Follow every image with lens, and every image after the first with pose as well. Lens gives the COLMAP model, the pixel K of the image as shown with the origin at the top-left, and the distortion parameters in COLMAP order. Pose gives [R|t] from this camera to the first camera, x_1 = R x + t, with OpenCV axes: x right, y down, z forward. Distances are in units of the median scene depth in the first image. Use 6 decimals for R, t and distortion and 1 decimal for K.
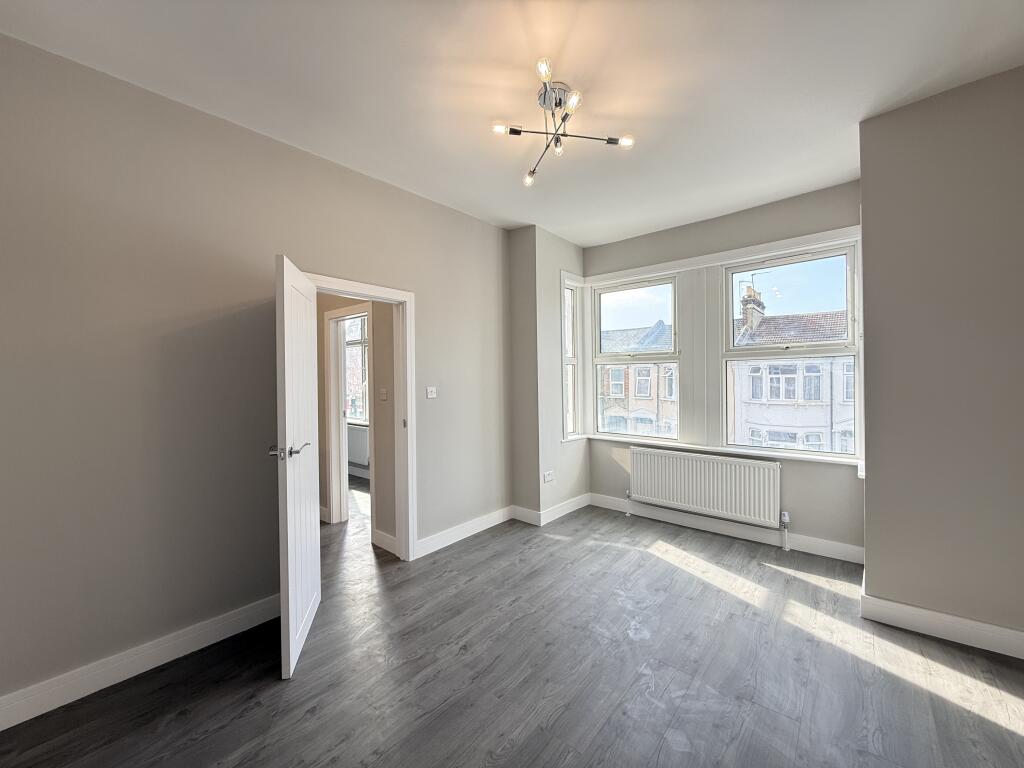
lens RADIAL K [[408.0, 0, 512.0], [0, 408.0, 384.0], [0, 0, 1]] dist [0.000492, 0.000490]
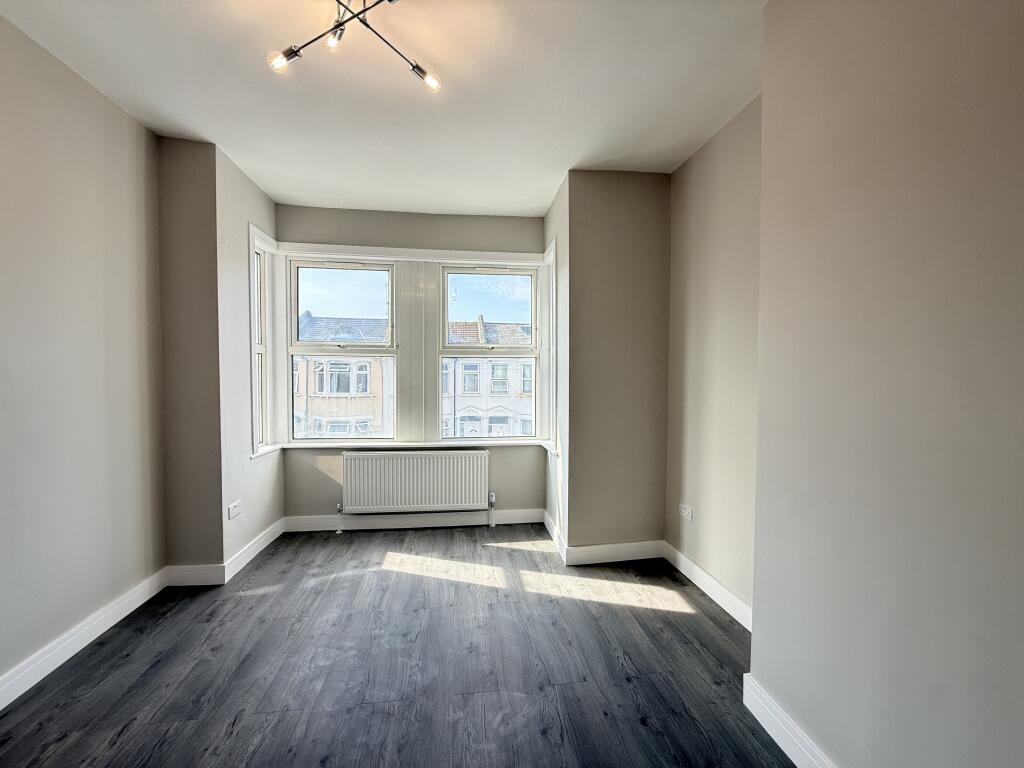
lens RADIAL K [[408.0, 0, 512.0], [0, 408.0, 384.0], [0, 0, 1]] dist [0.000492, 0.000490]
pose [[0.672371, -0.004626, 0.740200, -0.127623], [-0.004266, 0.999940, 0.010125, -0.000911], [-0.740202, -0.009965, 0.672311, 0.195349]]
